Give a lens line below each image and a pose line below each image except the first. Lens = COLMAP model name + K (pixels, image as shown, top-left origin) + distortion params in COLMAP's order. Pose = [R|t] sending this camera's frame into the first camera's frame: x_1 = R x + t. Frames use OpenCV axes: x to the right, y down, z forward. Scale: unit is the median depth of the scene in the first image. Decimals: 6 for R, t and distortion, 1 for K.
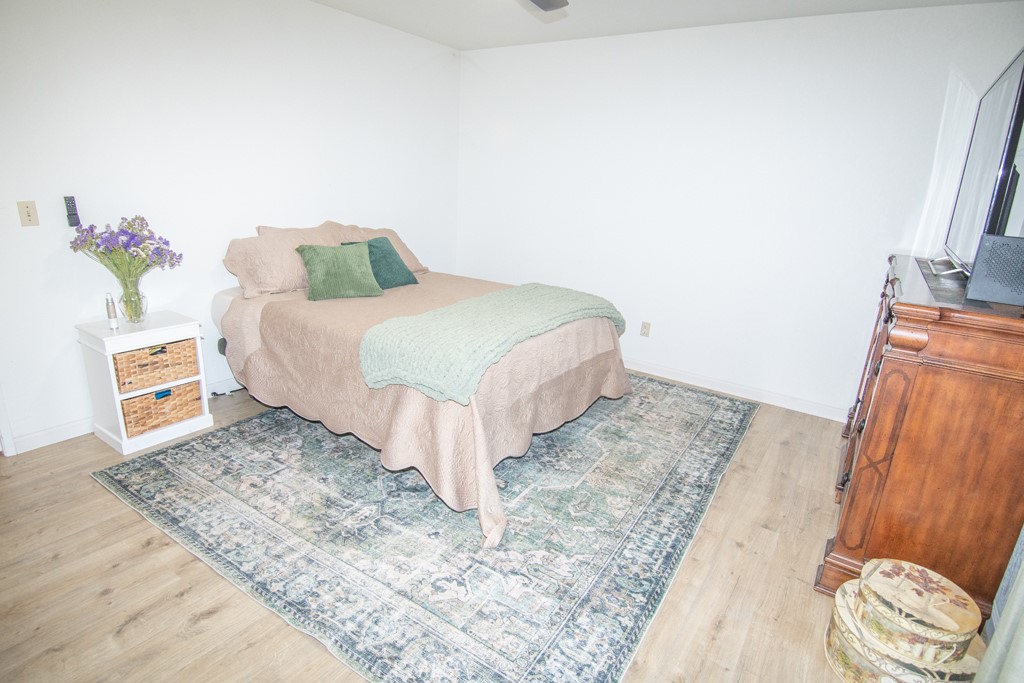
lens RADIAL K [[534.9, 0, 511.7], [0, 534.9, 335.8], [0, 0, 1]] dist [0.050353, -0.052722]
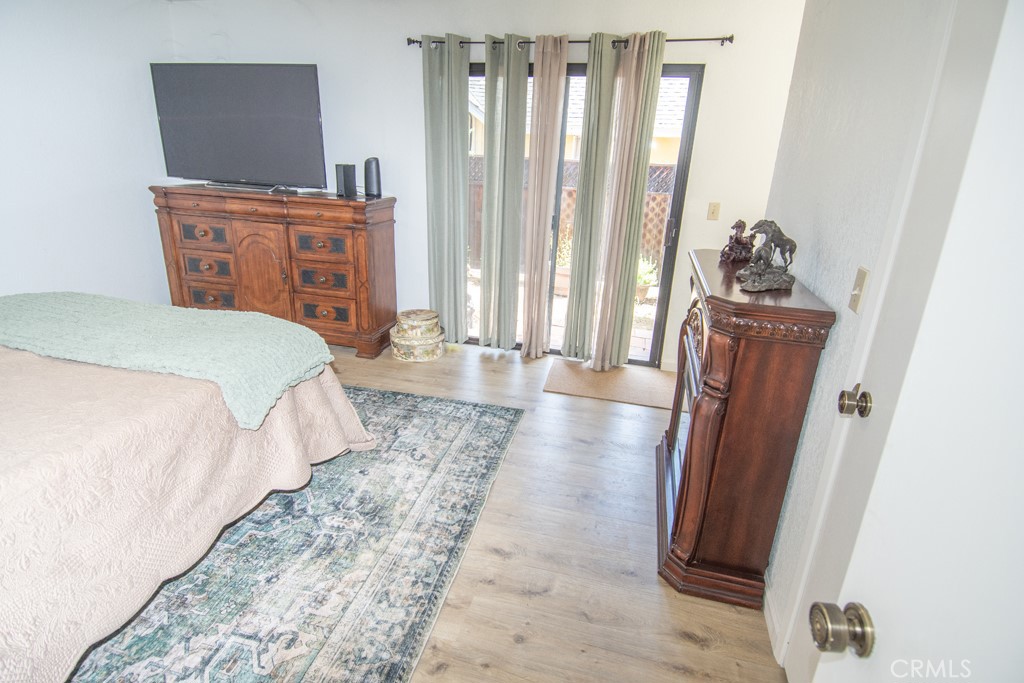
lens RADIAL K [[534.9, 0, 511.7], [0, 534.9, 335.8], [0, 0, 1]] dist [0.050353, -0.052722]
pose [[-0.348209, -0.360161, 0.865468, -1.234900], [0.214499, 0.868141, 0.447574, -0.354203], [-0.912546, 0.341491, -0.225041, 0.944603]]
